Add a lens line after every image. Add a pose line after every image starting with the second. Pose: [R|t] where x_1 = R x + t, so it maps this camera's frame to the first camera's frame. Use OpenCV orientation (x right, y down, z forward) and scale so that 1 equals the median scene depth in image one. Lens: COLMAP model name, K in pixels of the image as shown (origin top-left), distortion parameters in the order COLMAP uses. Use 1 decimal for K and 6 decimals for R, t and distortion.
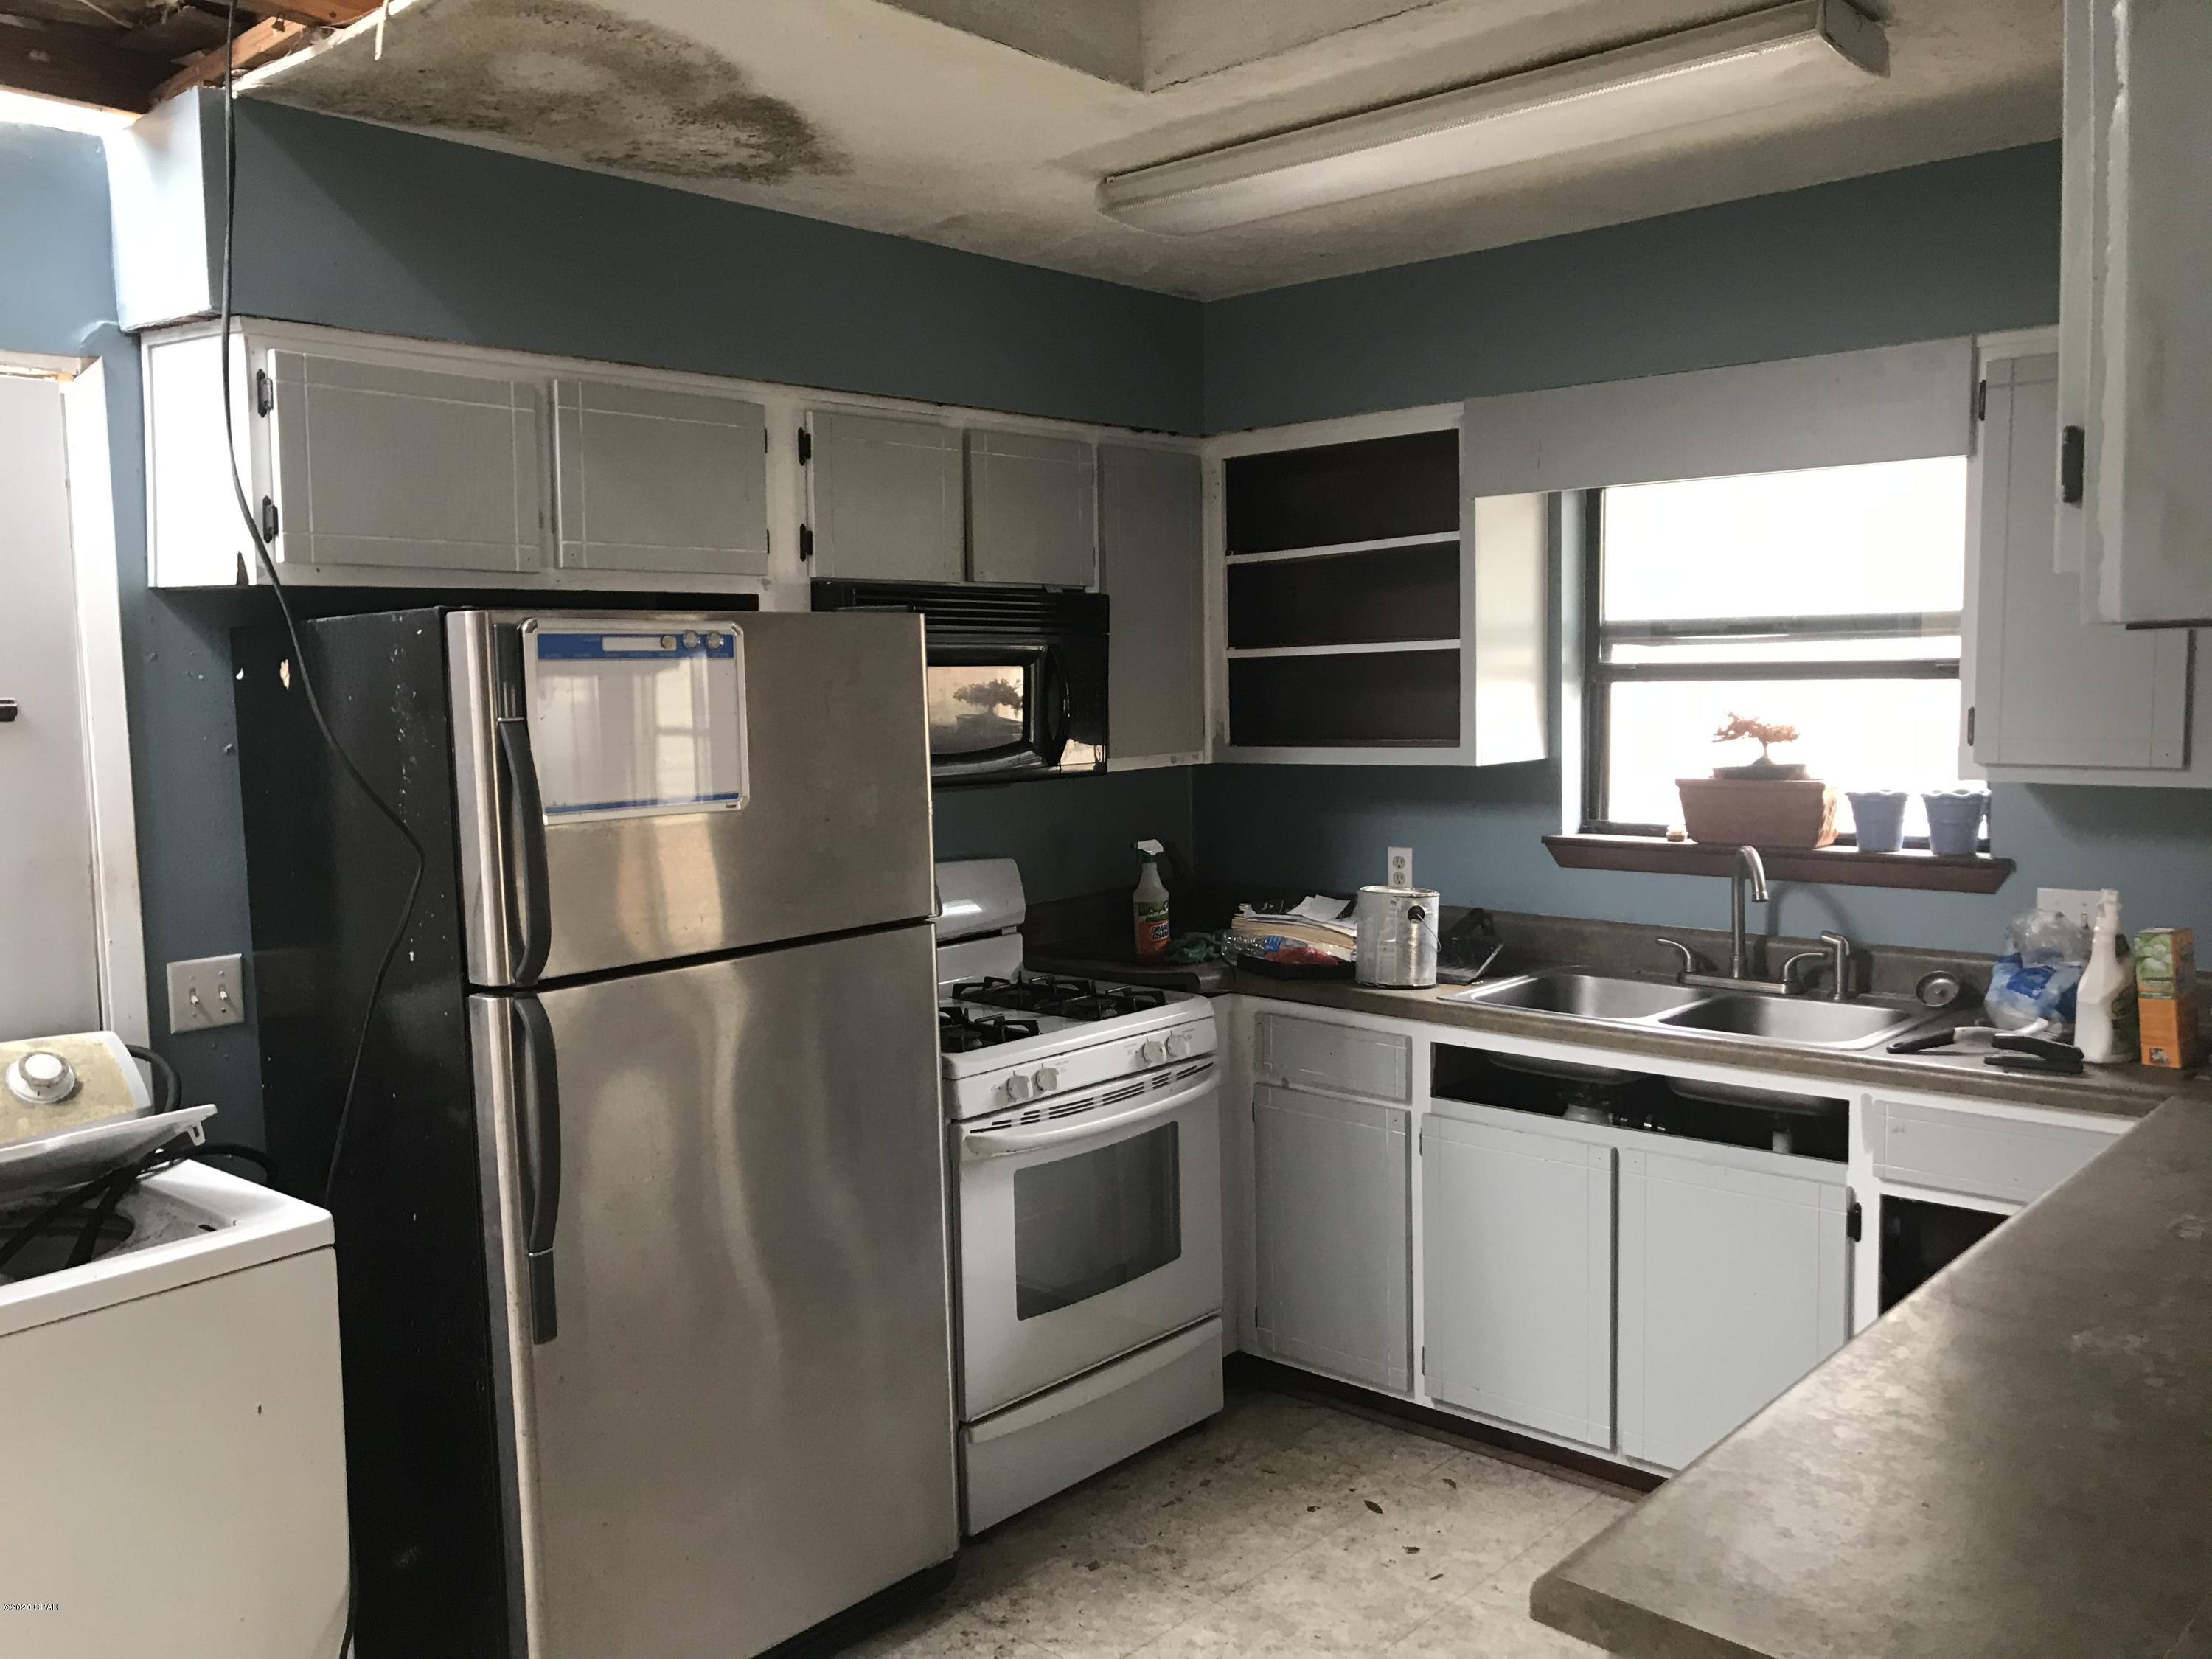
lens RADIAL K [[1805.1, 0, 1112.4], [0, 1805.1, 815.9], [0, 0, 1]] dist [0.003075, -0.008829]
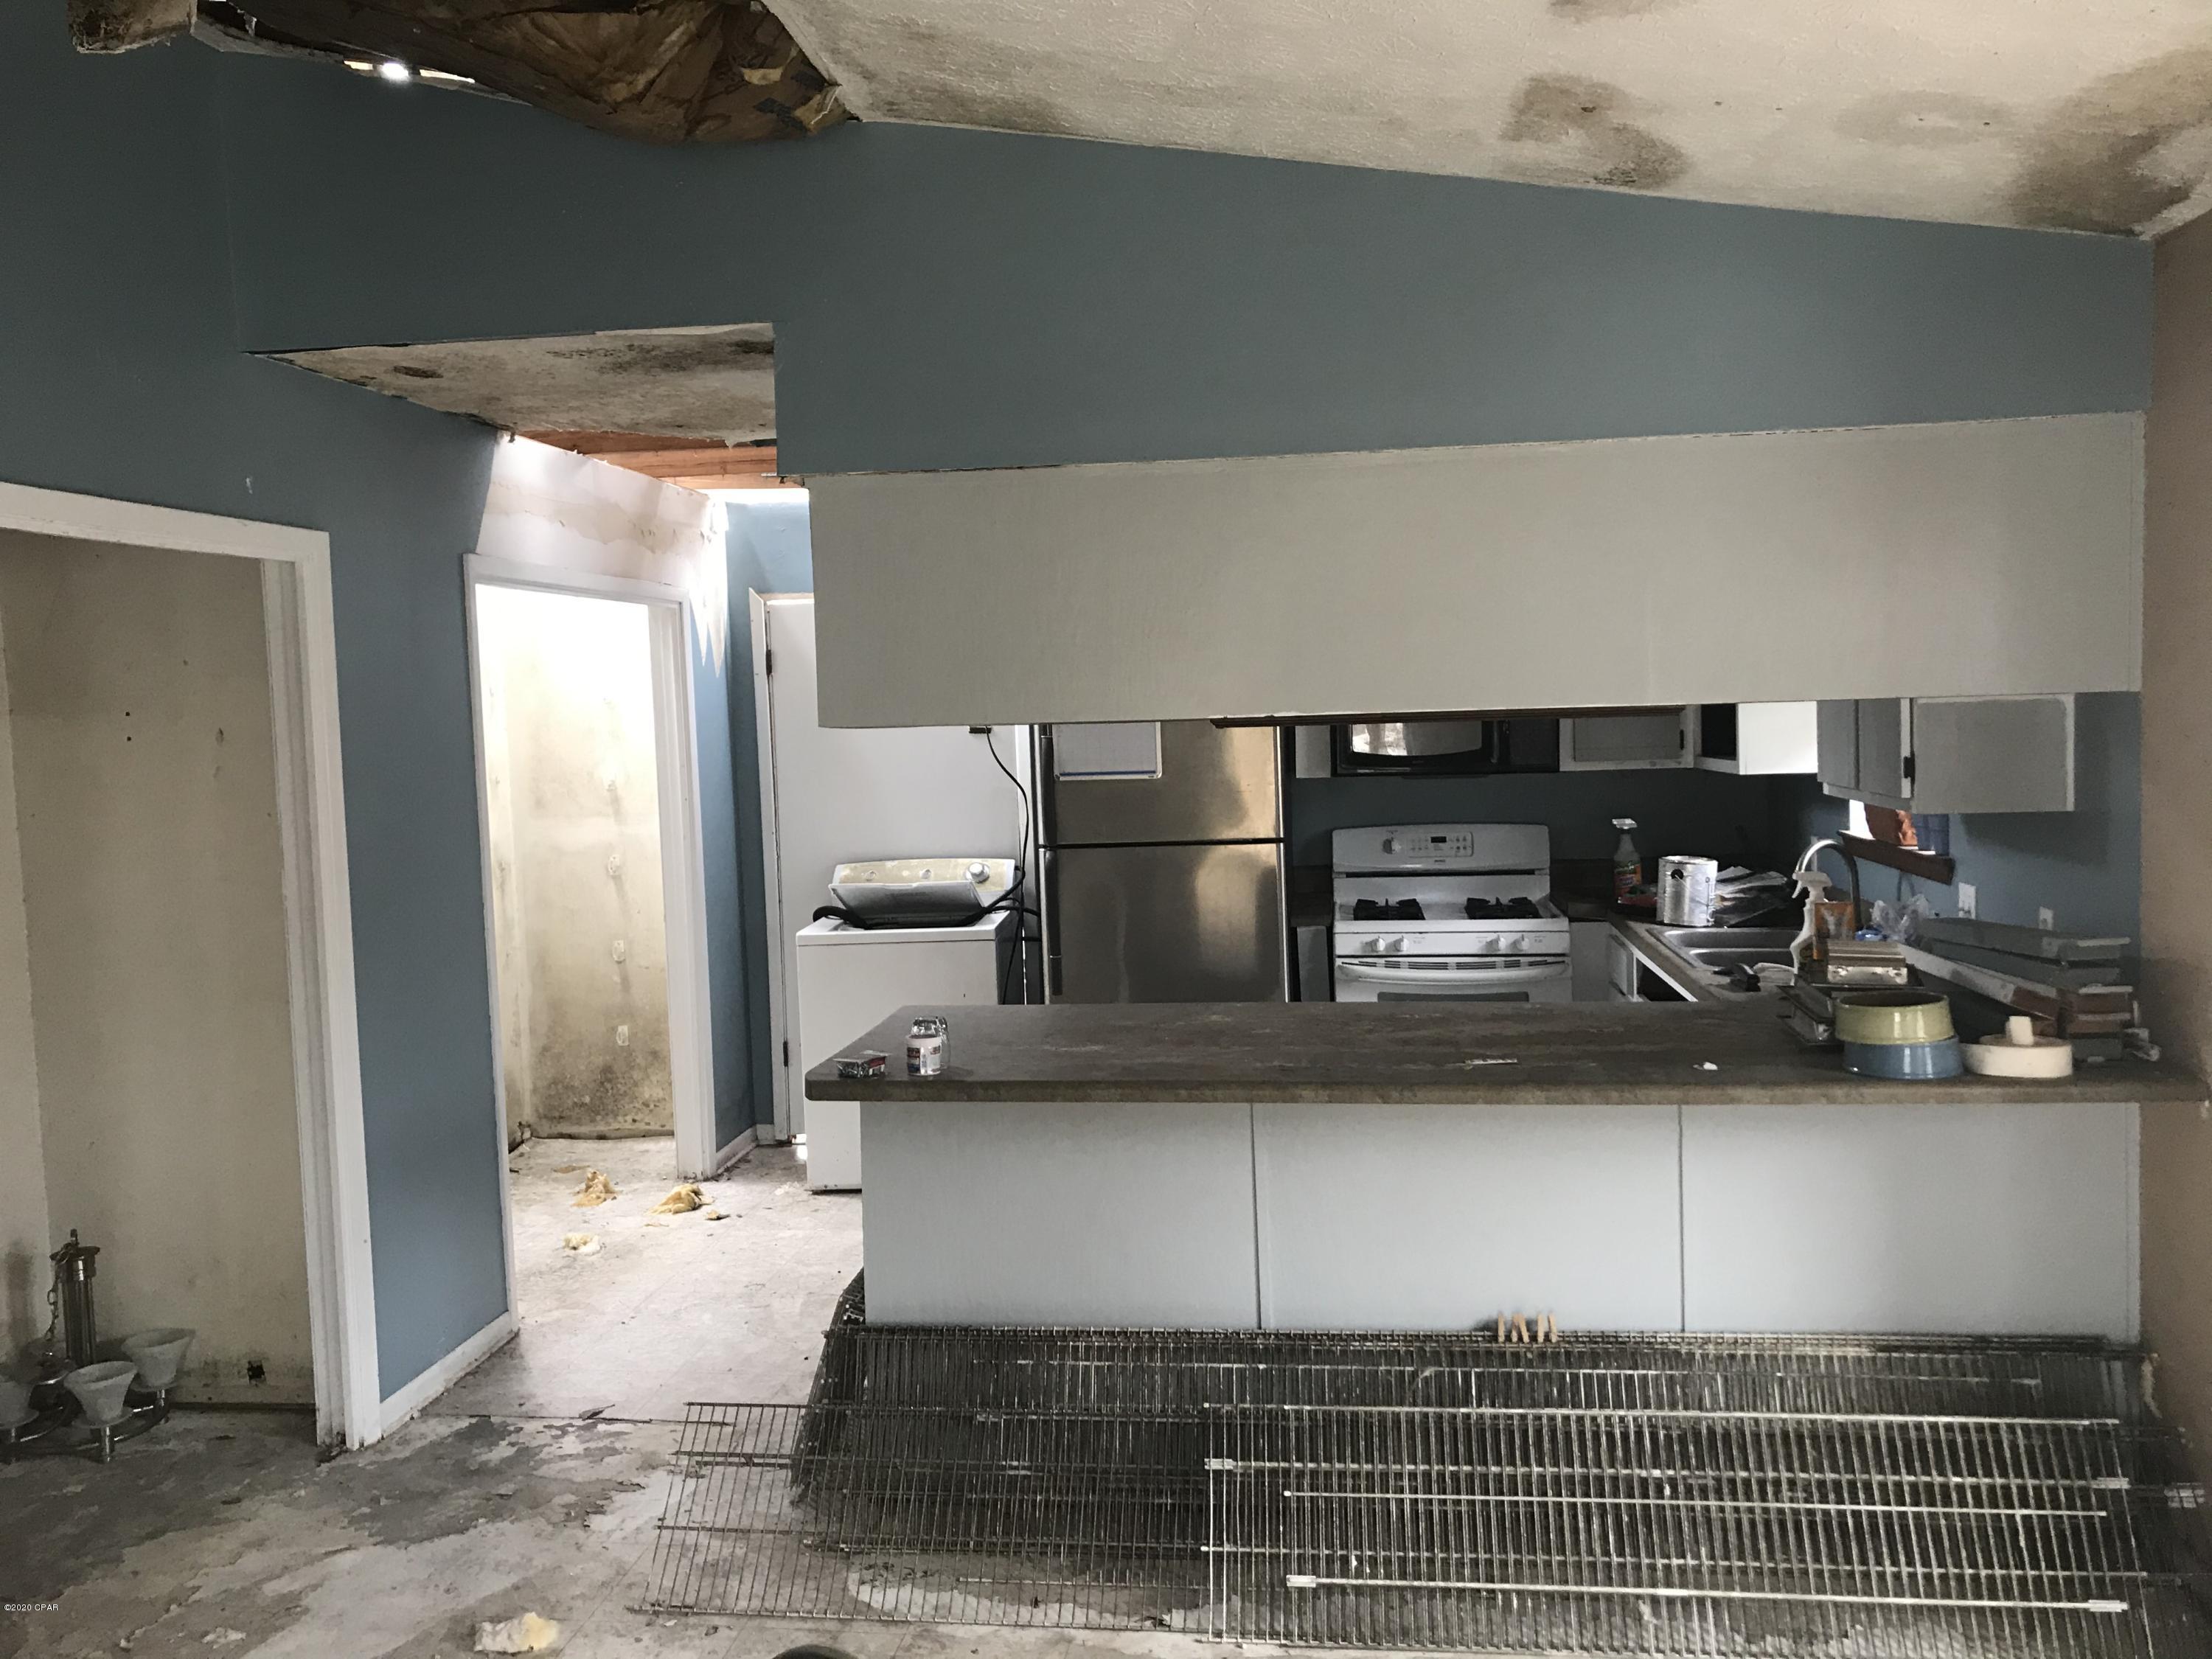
lens RADIAL K [[1819.2, 0, 1106.0], [0, 1819.2, 829.5], [0, 0, 1]] dist [0.020320, -0.001339]
pose [[0.567252, 0.060549, -0.821315, 1.096919], [-0.047086, 0.998047, 0.041057, -0.020369], [0.822197, 0.015383, 0.568995, -0.206401]]
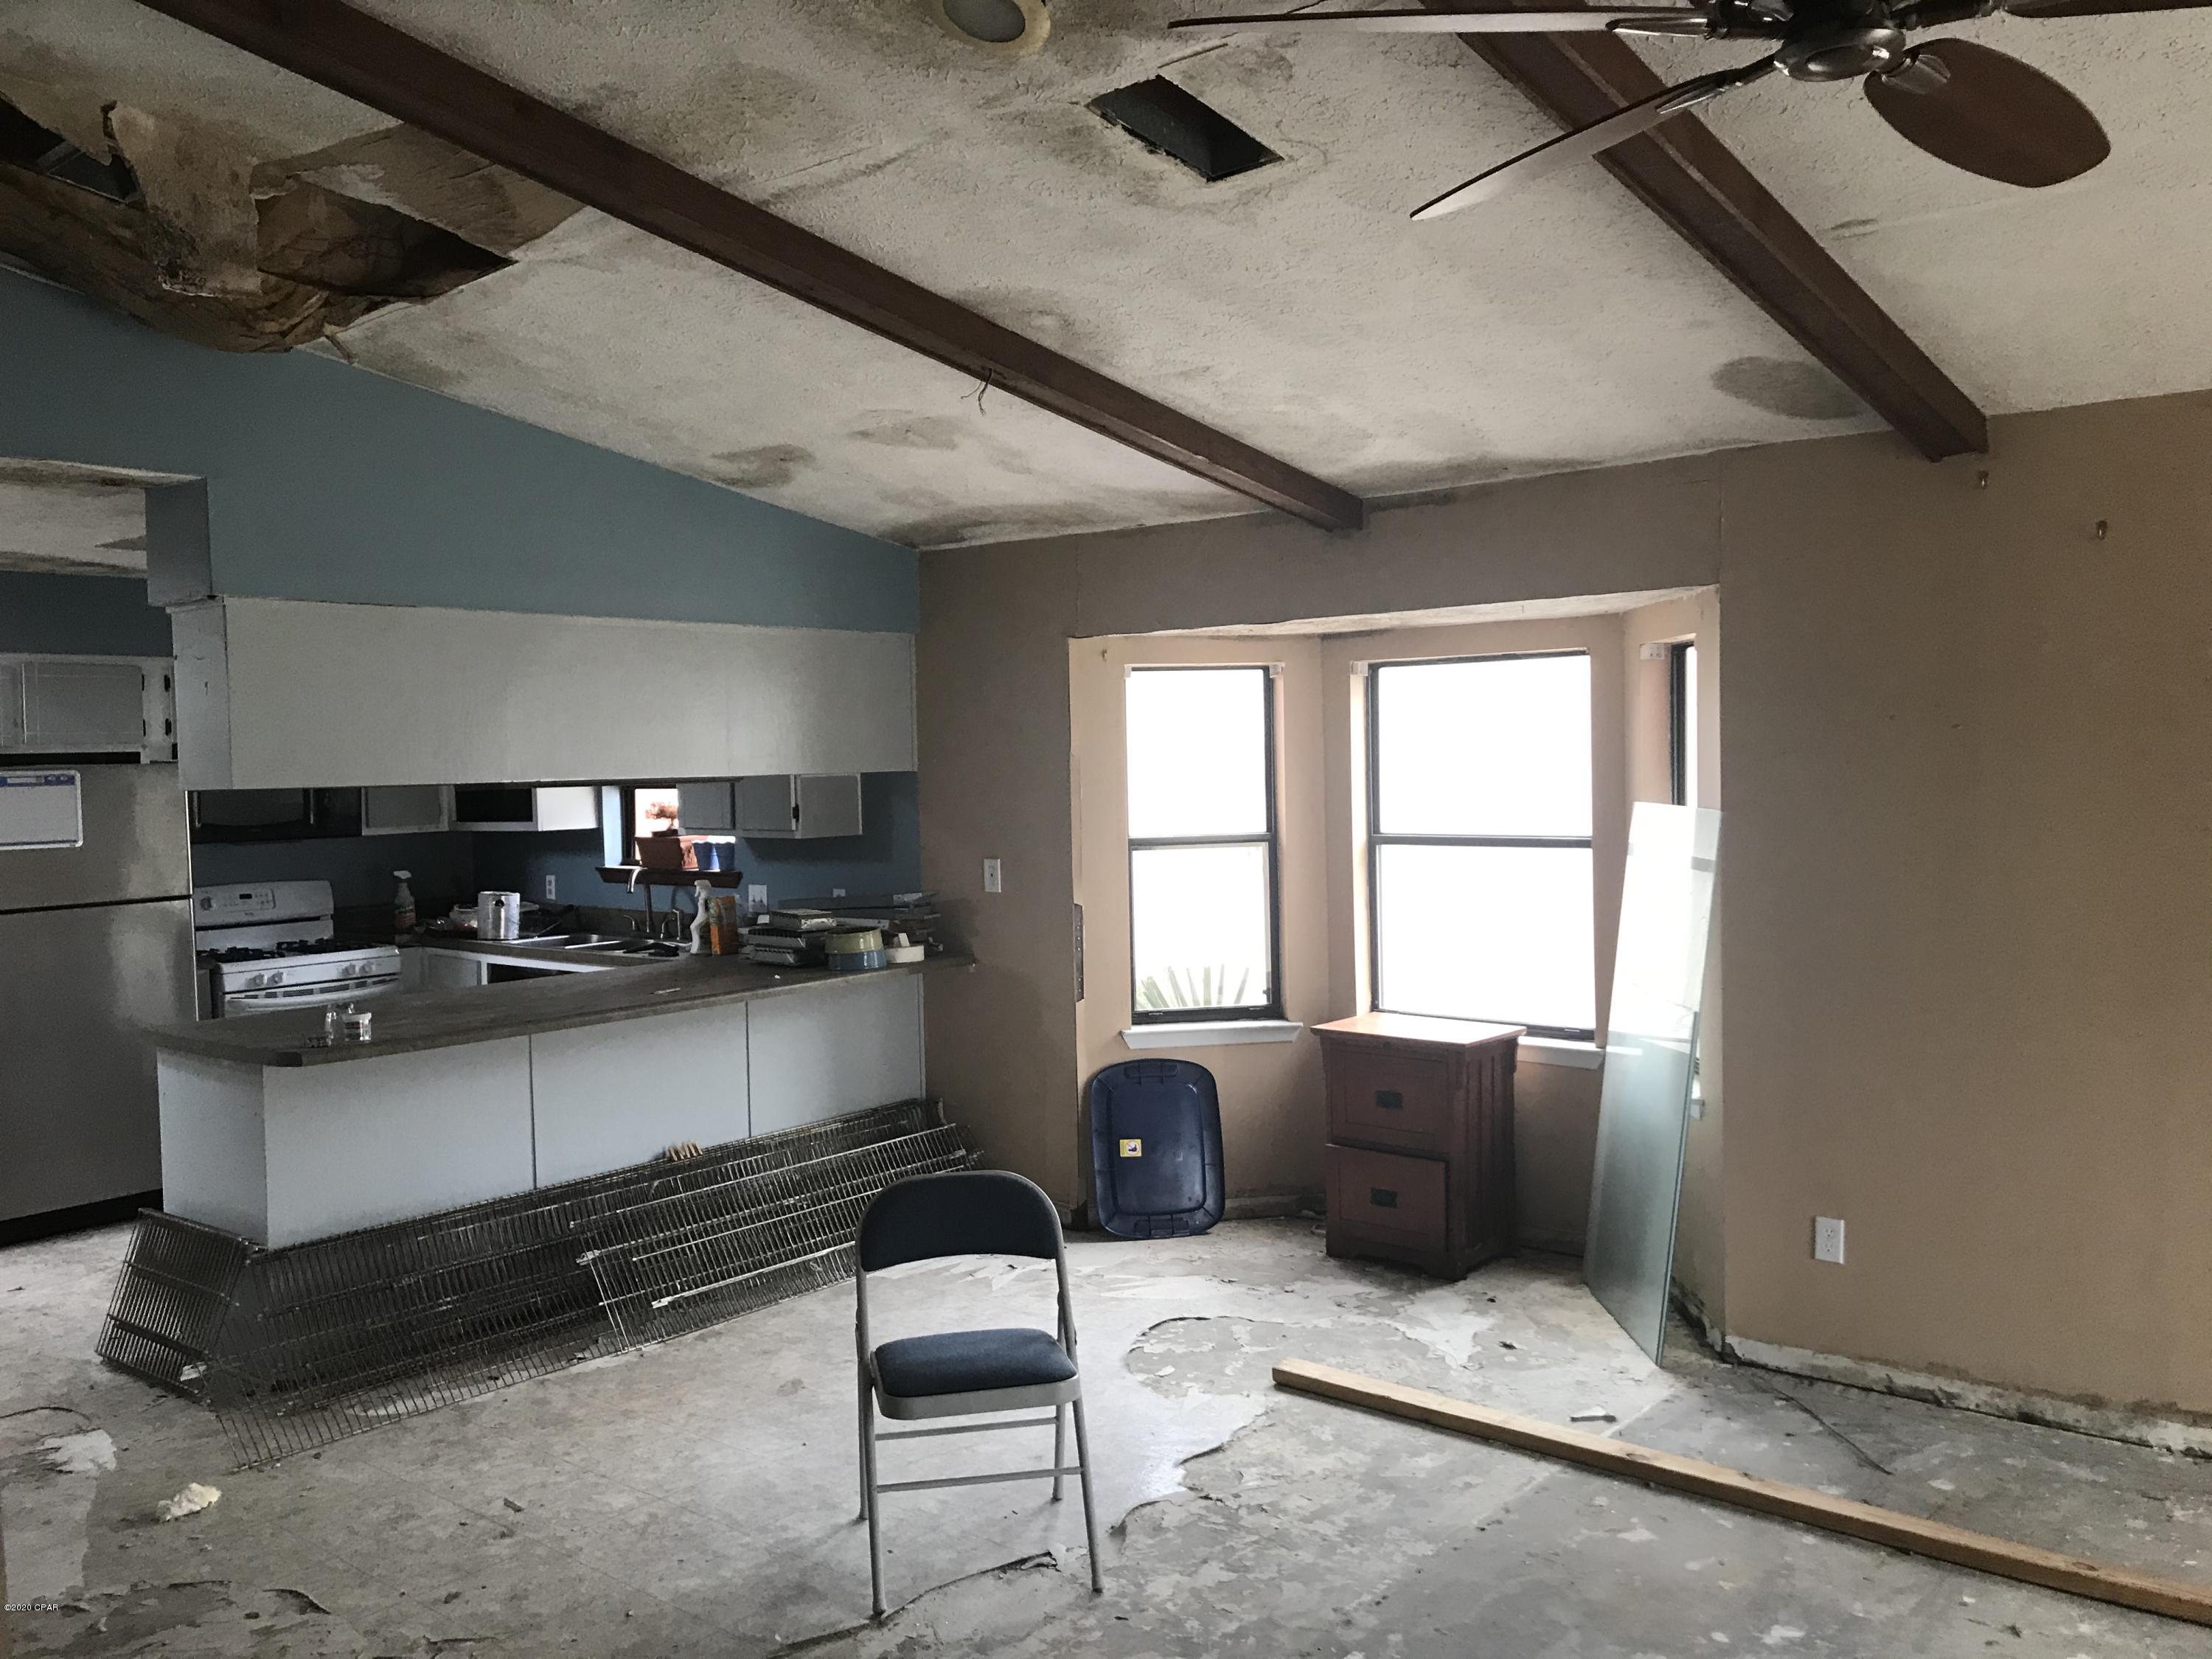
lens RADIAL K [[1805.1, 0, 1112.4], [0, 1805.1, 815.9], [0, 0, 1]] dist [0.003075, -0.008829]
pose [[0.998613, -0.002871, 0.052567, 0.744317], [0.005314, 0.998909, -0.046405, 0.053011], [-0.052376, 0.046620, 0.997539, -1.061873]]
